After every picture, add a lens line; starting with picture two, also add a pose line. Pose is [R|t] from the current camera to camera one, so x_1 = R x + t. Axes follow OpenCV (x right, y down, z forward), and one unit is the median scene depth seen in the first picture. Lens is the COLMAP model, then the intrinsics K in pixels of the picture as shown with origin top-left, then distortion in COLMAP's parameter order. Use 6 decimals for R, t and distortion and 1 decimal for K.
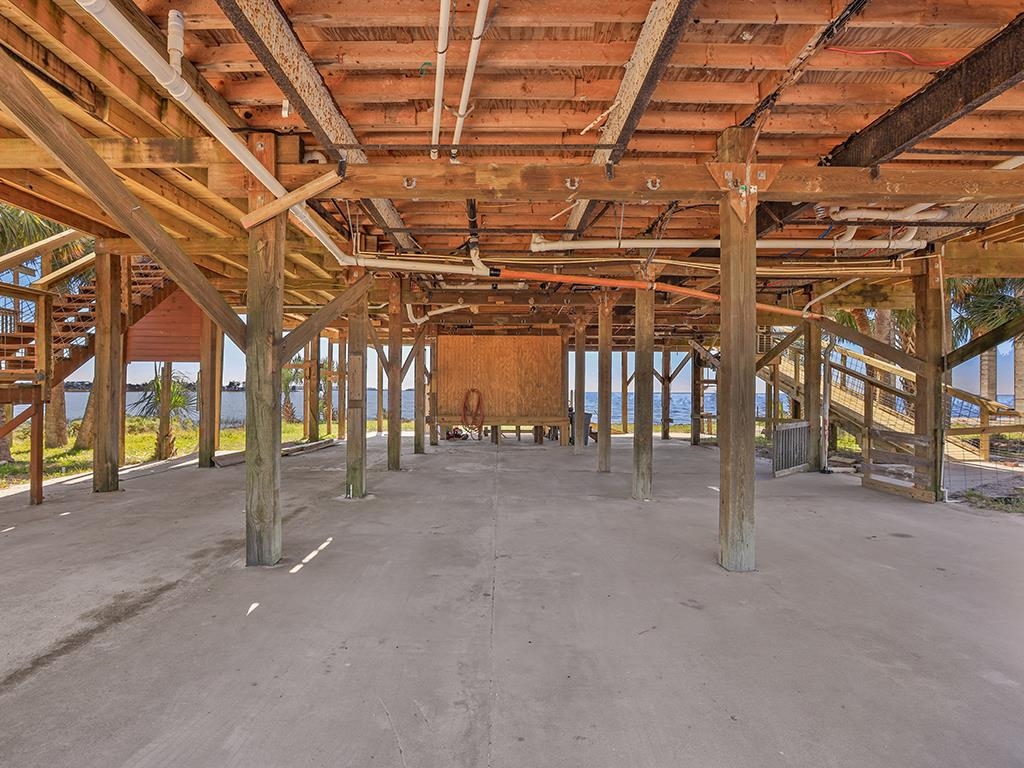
lens RADIAL K [[557.1, 0, 512.0], [0, 557.1, 384.0], [0, 0, 1]] dist [-0.047466, 0.000393]
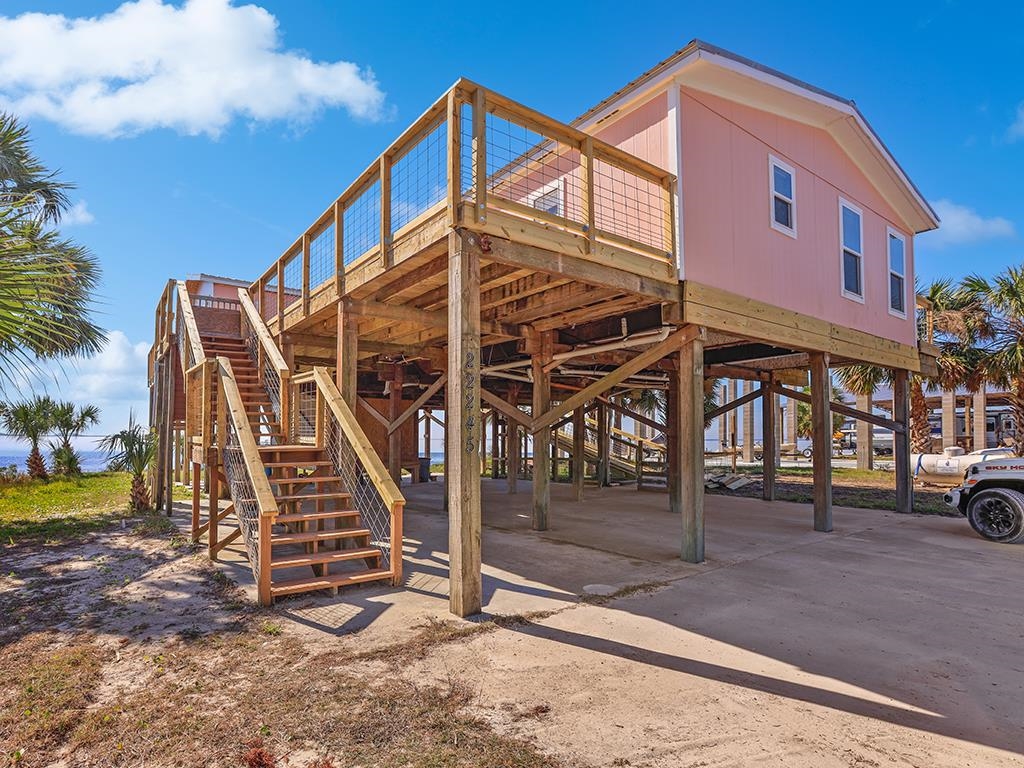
lens RADIAL K [[557.1, 0, 512.0], [0, 557.1, 384.0], [0, 0, 1]] dist [-0.047466, 0.000393]
pose [[0.801533, 0.056340, 0.595290, -0.487521], [-0.004323, 0.996071, -0.088450, -0.007407], [-0.597934, 0.068322, 0.798628, -0.183761]]
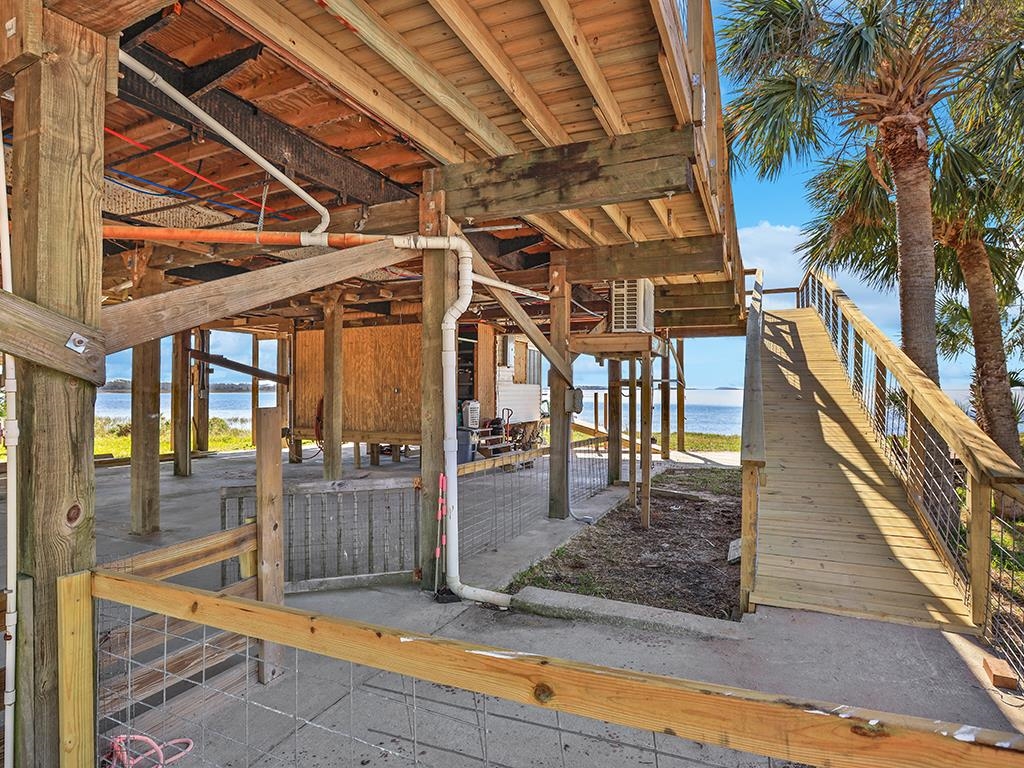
lens RADIAL K [[557.1, 0, 512.0], [0, 557.1, 384.0], [0, 0, 1]] dist [-0.047466, 0.000393]
pose [[0.911830, -0.012458, -0.410379, 0.500193], [0.010898, 0.999922, -0.006140, -0.000074], [0.410424, 0.001126, 0.911894, 0.377782]]
